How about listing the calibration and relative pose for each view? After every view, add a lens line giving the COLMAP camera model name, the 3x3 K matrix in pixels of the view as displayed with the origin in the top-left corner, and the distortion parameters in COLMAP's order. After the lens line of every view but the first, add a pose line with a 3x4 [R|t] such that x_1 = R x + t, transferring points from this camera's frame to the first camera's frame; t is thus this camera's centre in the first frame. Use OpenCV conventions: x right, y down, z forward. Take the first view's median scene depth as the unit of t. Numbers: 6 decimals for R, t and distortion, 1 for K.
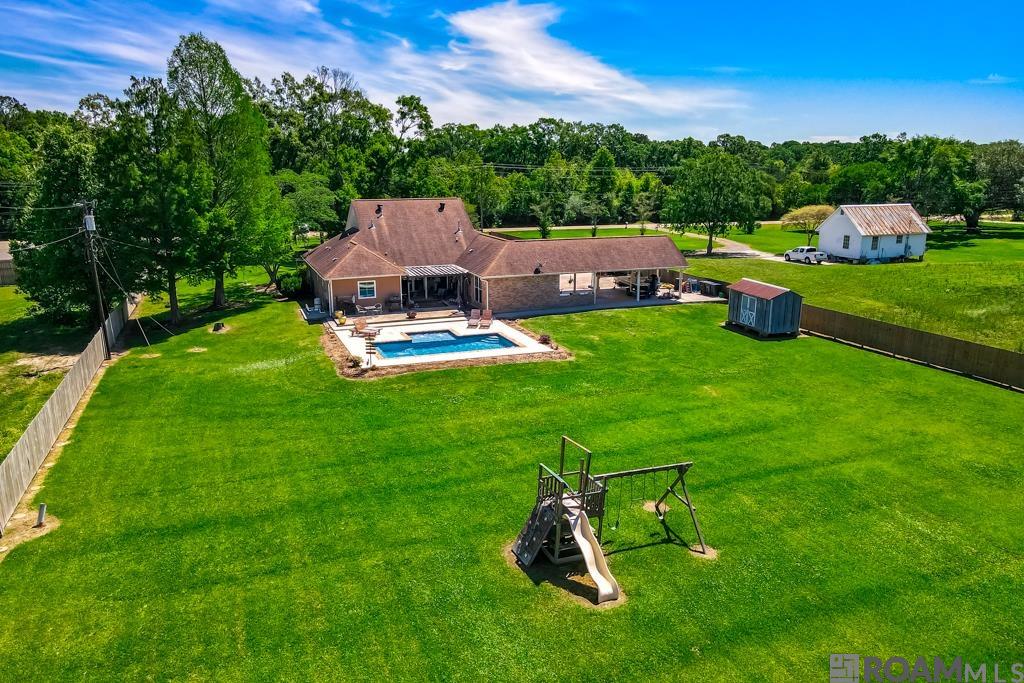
lens RADIAL K [[747.7, 0, 512.0], [0, 747.7, 341.5], [0, 0, 1]] dist [0.001892, 0.001221]
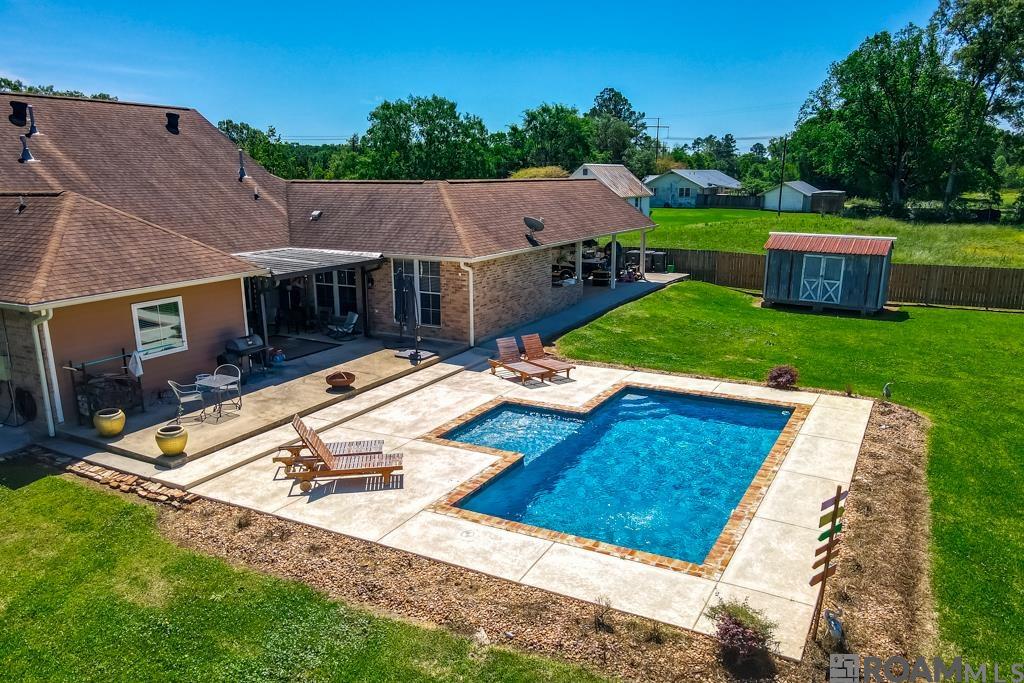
lens RADIAL K [[747.7, 0, 512.0], [0, 747.7, 341.5], [0, 0, 1]] dist [0.001892, 0.001221]
pose [[0.757326, -0.143751, 0.637019, -0.293624], [0.150760, 0.987607, 0.043634, -0.056700], [-0.635397, 0.062992, 0.769612, 0.680635]]
